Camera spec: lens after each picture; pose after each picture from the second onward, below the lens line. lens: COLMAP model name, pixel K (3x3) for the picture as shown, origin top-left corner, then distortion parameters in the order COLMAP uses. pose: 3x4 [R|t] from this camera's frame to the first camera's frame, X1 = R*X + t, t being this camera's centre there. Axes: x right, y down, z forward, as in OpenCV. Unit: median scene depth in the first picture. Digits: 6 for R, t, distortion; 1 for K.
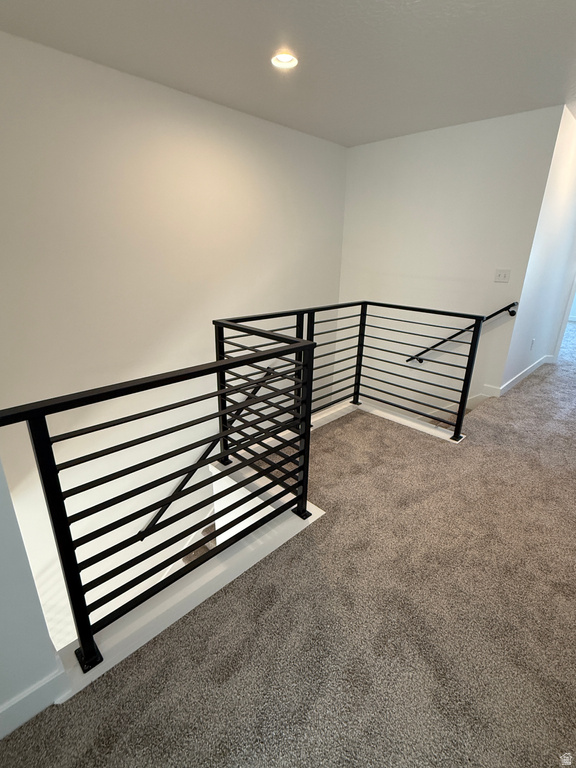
lens RADIAL K [[375.6, 0, 288.3], [0, 375.6, 384.9], [0, 0, 1]] dist [0.005035, 0.000368]
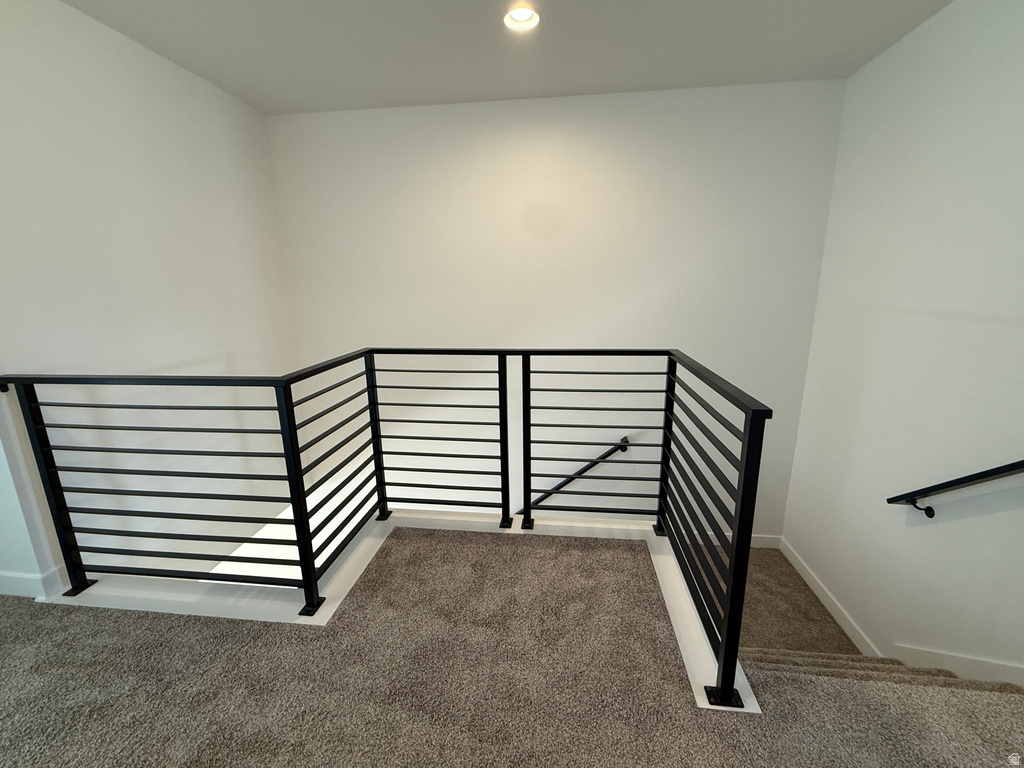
lens RADIAL K [[445.8, 0, 512.7], [0, 445.8, 384.3], [0, 0, 1]] dist [-0.003438, -0.000113]
pose [[0.616497, 0.158020, -0.771338, 0.684360], [-0.247379, 0.968918, 0.000778, -0.141979], [0.747486, 0.190333, 0.636426, 0.503590]]
